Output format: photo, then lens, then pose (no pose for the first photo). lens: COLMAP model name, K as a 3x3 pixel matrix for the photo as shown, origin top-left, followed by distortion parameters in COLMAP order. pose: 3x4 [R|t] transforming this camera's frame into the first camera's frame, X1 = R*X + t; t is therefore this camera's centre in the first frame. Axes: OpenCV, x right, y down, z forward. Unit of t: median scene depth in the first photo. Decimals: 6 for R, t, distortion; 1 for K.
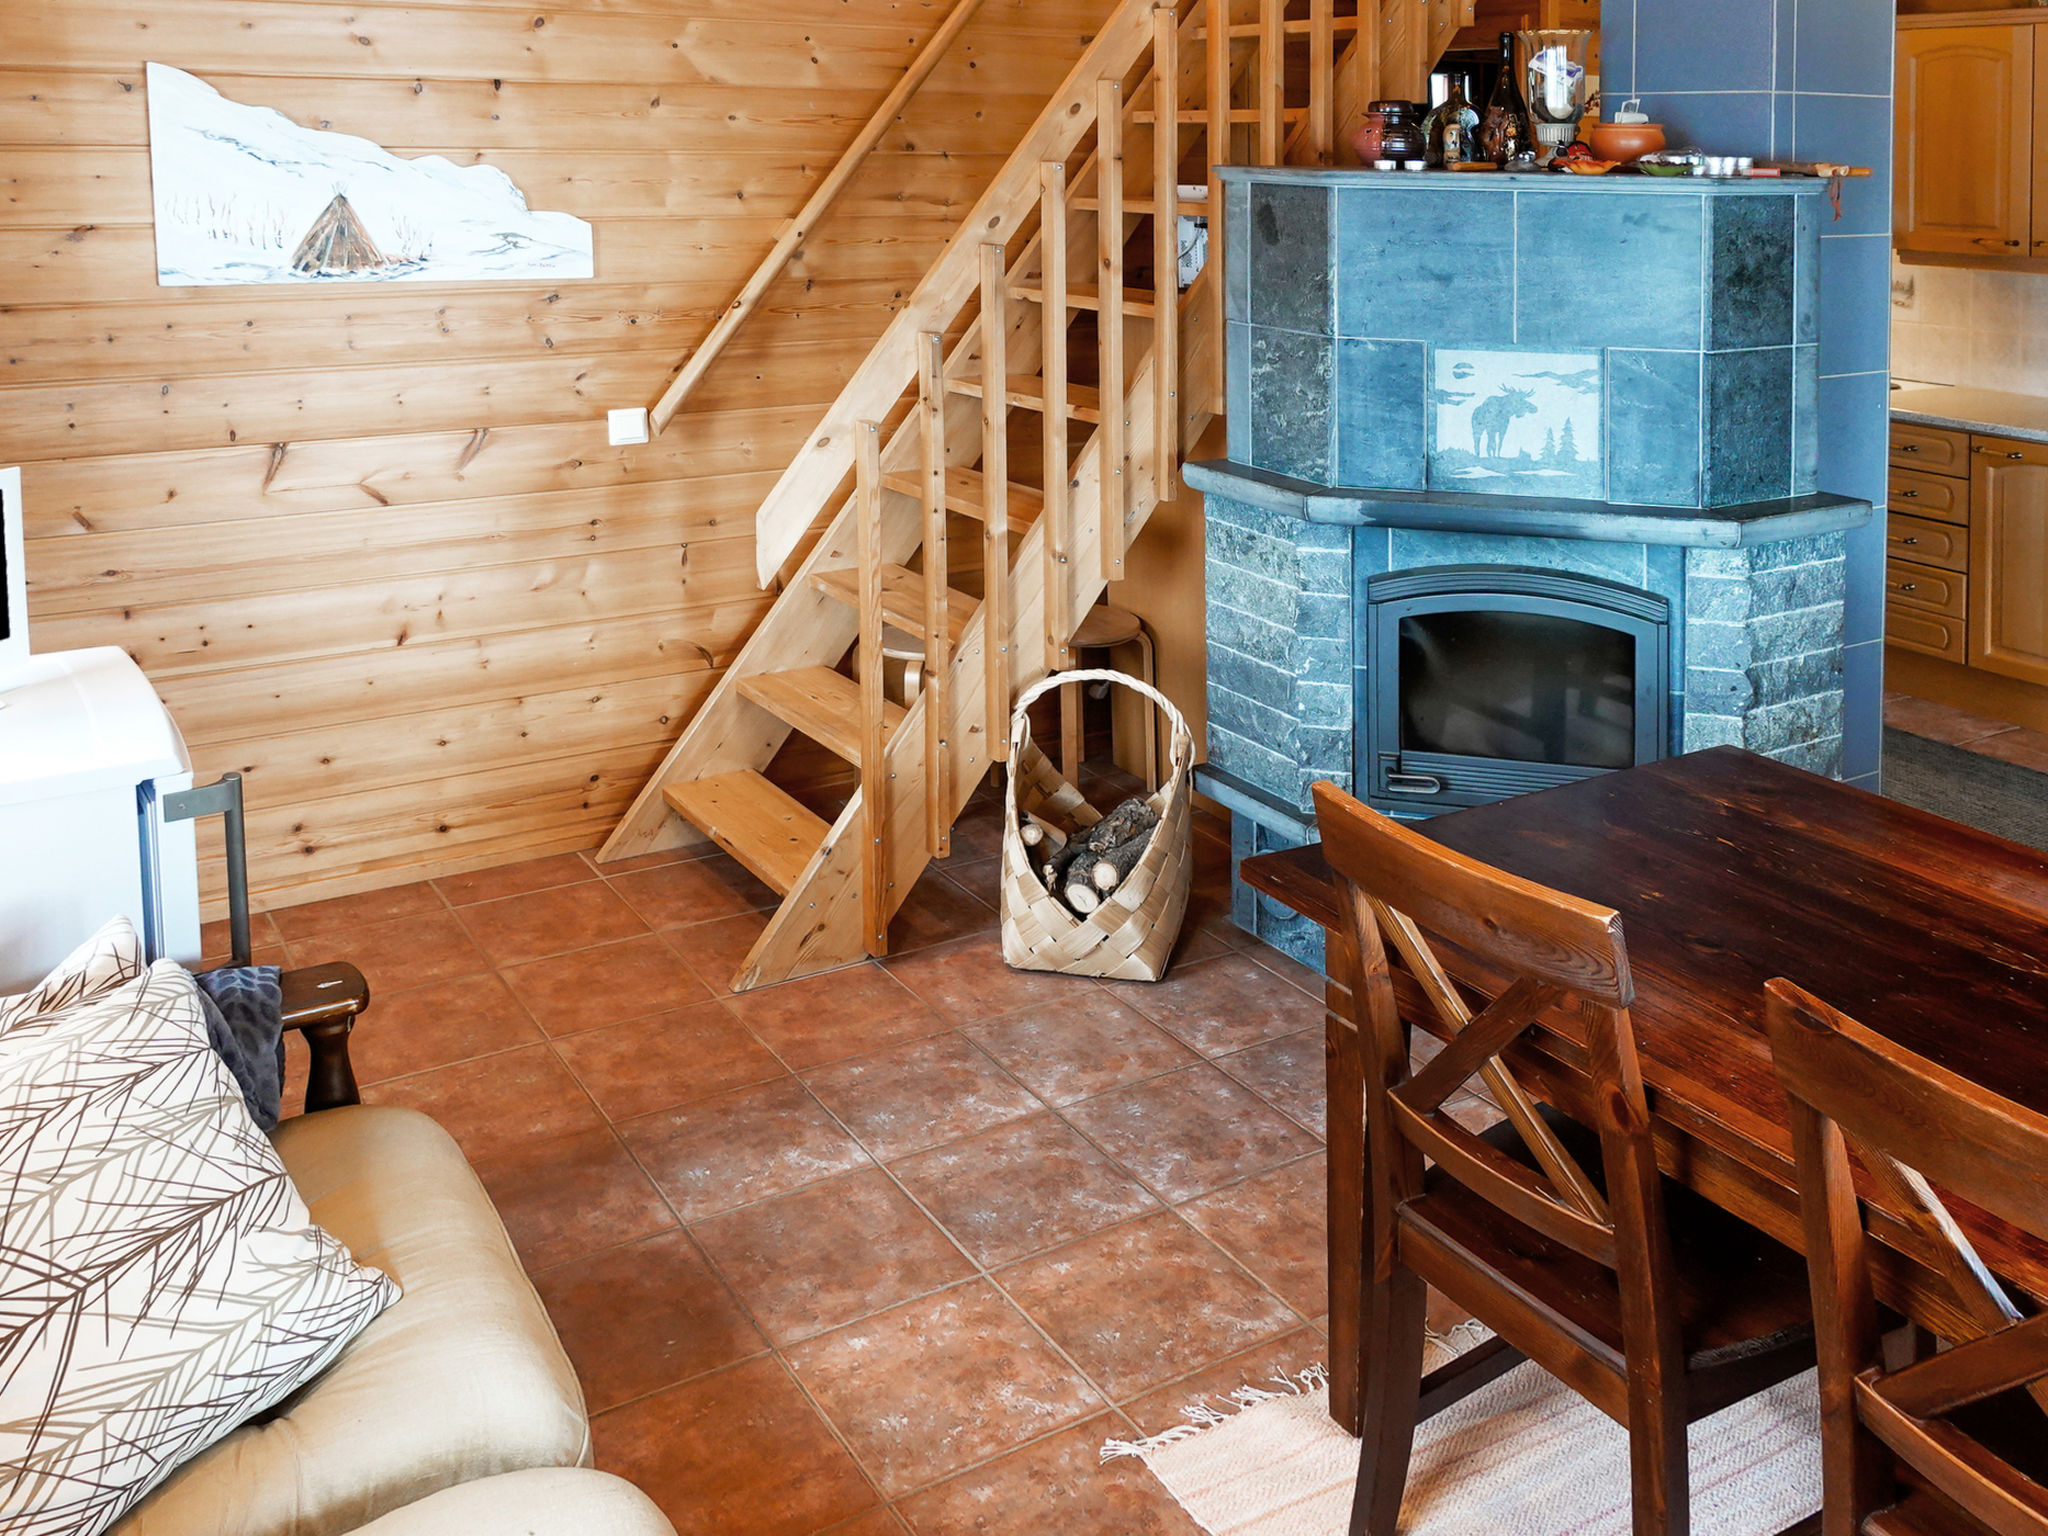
lens RADIAL K [[2117.4, 0, 1022.4], [0, 2117.4, 699.3], [0, 0, 1]] dist [0.000818, 0.019846]
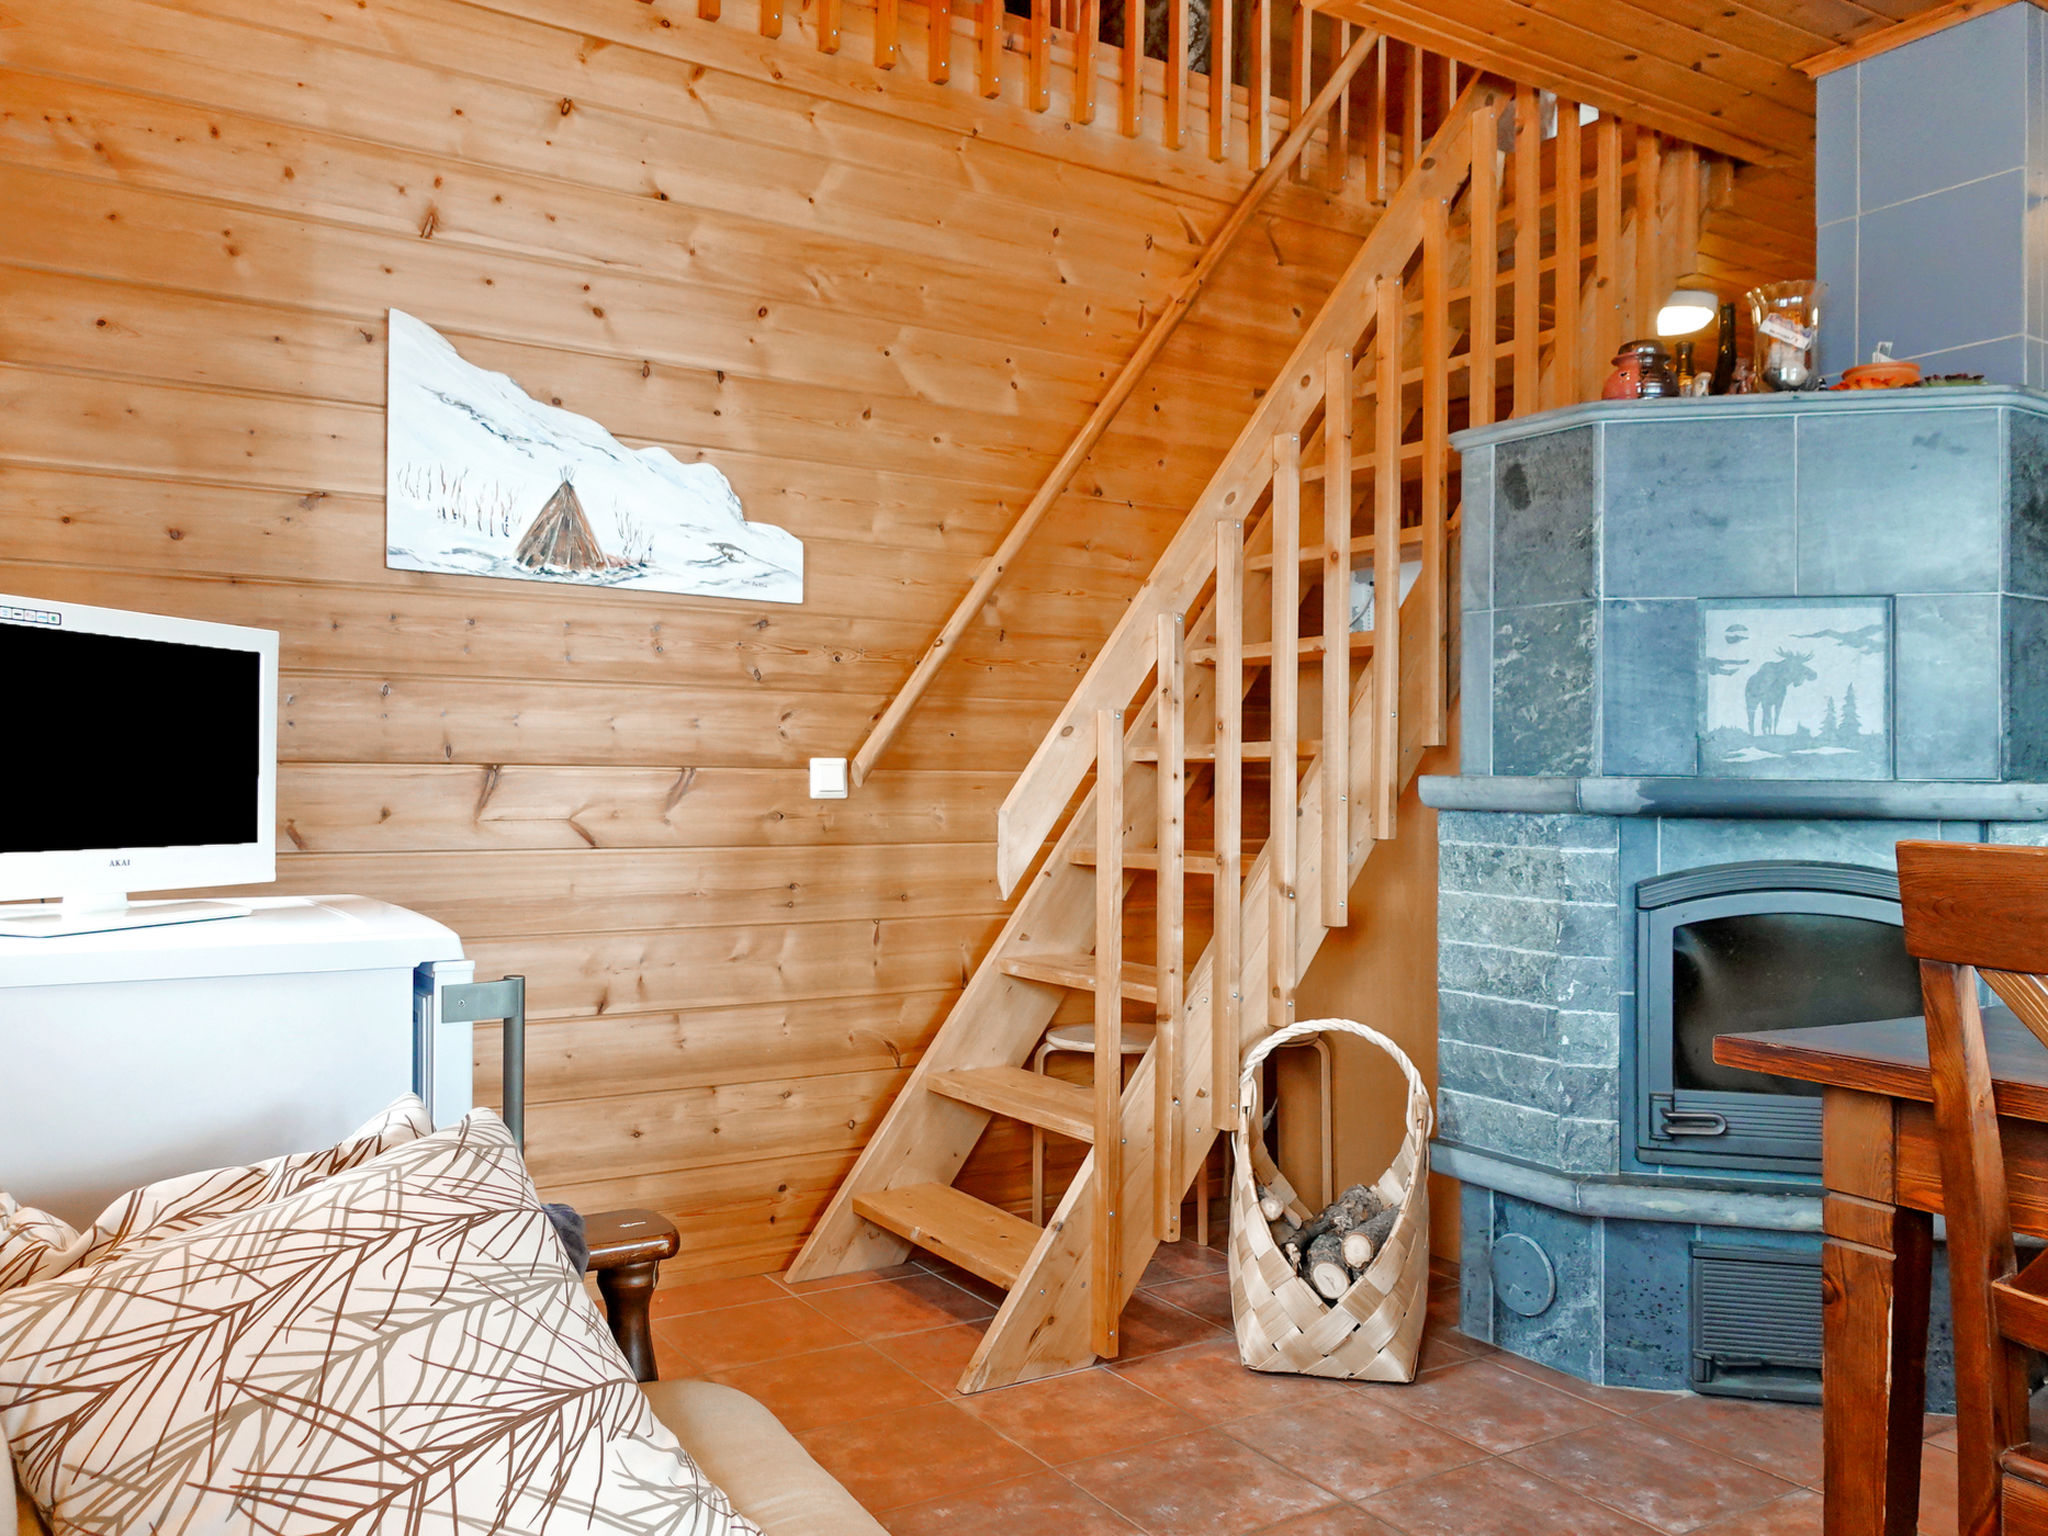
lens RADIAL K [[2117.4, 0, 1022.4], [0, 2117.4, 699.3], [0, 0, 1]] dist [0.000818, 0.019846]
pose [[0.996595, -0.063429, -0.052676, -0.051188], [0.050775, 0.975508, -0.214024, 0.050392], [0.064961, 0.210620, 0.975407, 0.071859]]
